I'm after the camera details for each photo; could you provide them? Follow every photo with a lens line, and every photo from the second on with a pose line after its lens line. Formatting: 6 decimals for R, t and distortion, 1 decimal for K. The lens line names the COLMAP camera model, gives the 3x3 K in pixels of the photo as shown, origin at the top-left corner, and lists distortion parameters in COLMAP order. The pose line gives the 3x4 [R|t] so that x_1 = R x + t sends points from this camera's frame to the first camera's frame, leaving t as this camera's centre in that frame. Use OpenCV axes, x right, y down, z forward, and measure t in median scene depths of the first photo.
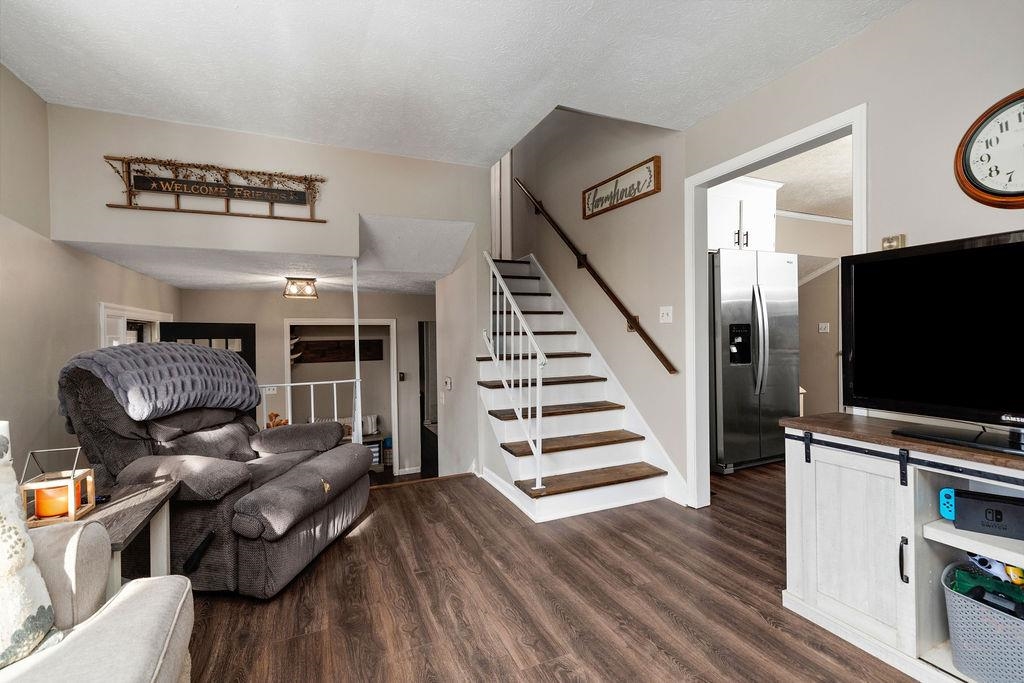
lens RADIAL K [[457.6, 0, 512.0], [0, 457.6, 339.3], [0, 0, 1]] dist [0.003566, 0.000510]
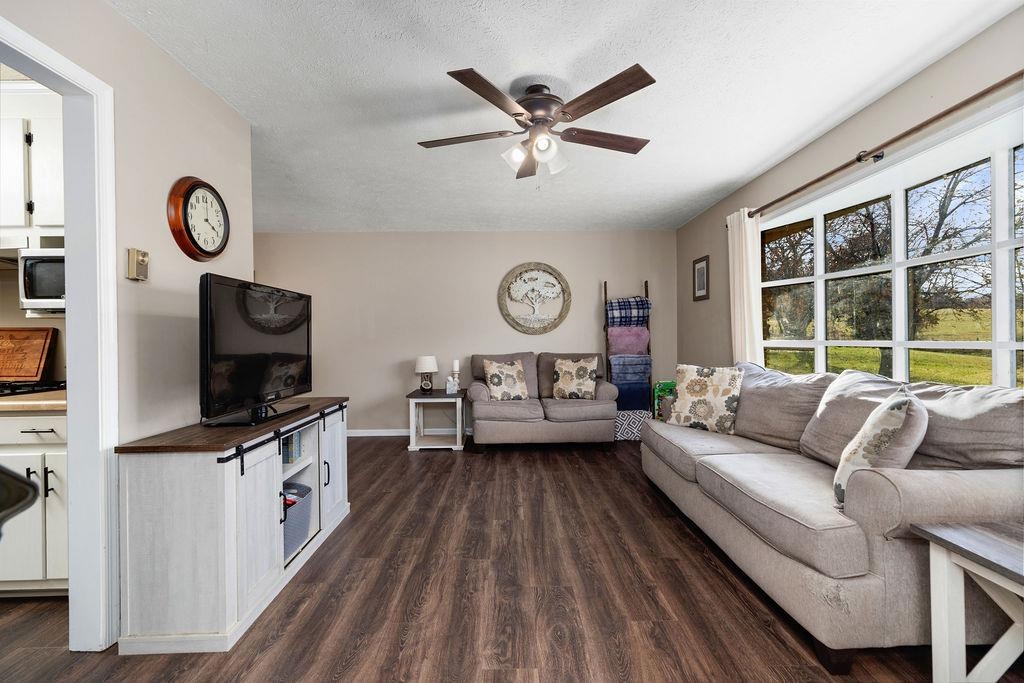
lens RADIAL K [[457.6, 0, 511.9], [0, 457.6, 339.8], [0, 0, 1]] dist [0.003566, 0.000510]
pose [[-0.917868, 0.022694, 0.396236, -0.181424], [0.027045, 0.999620, 0.005395, -0.010622], [-0.395963, 0.015668, -0.918133, 1.012257]]
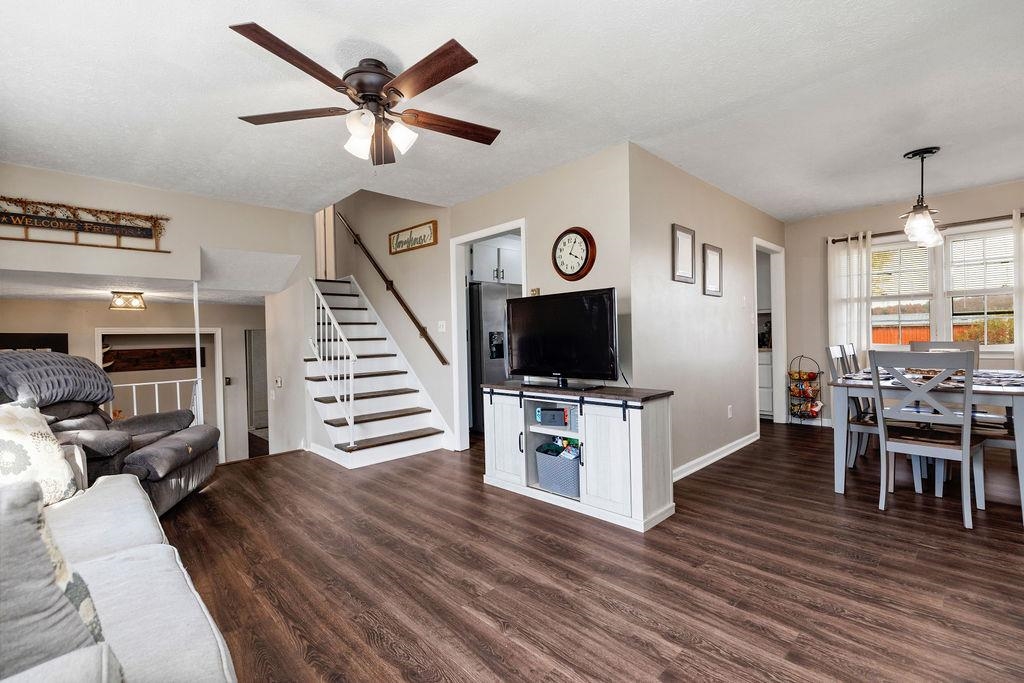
lens RADIAL K [[457.6, 0, 512.0], [0, 457.6, 338.9], [0, 0, 1]] dist [0.003566, 0.000510]
pose [[0.938962, -0.011384, 0.343832, 0.037692], [0.015653, 0.999831, -0.009641, 0.005960], [-0.343664, 0.014435, 0.938982, -0.516646]]
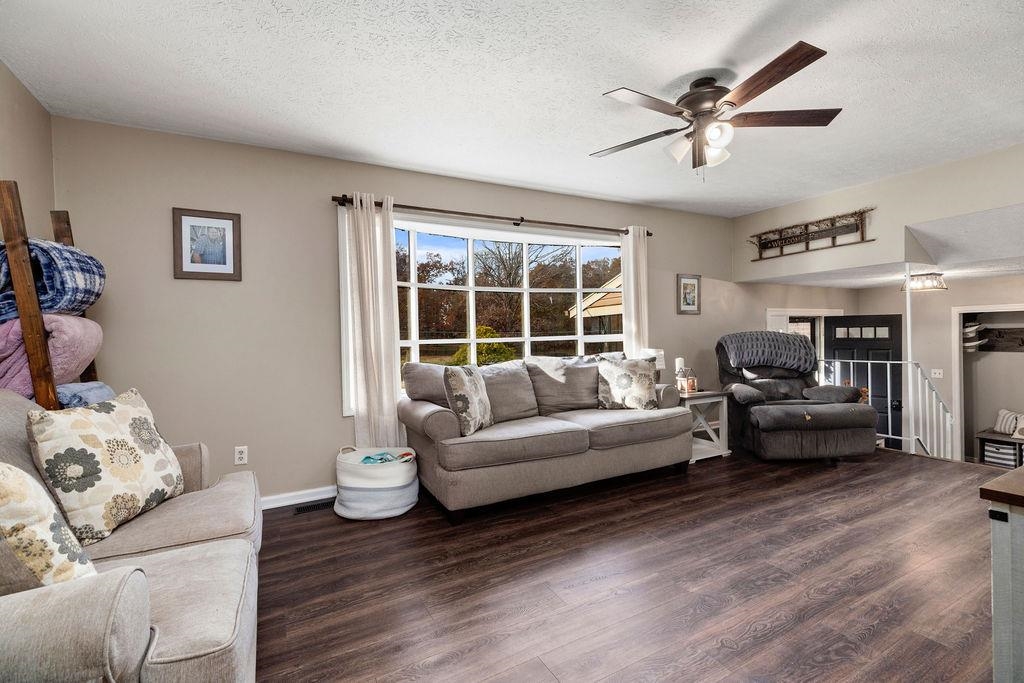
lens RADIAL K [[457.6, 0, 512.3], [0, 457.6, 336.3], [0, 0, 1]] dist [0.003566, 0.000510]
pose [[0.083354, 0.016840, -0.996378, 0.880375], [0.007938, 0.999814, 0.017562, -0.010339], [0.996488, -0.009373, 0.083204, -0.165025]]
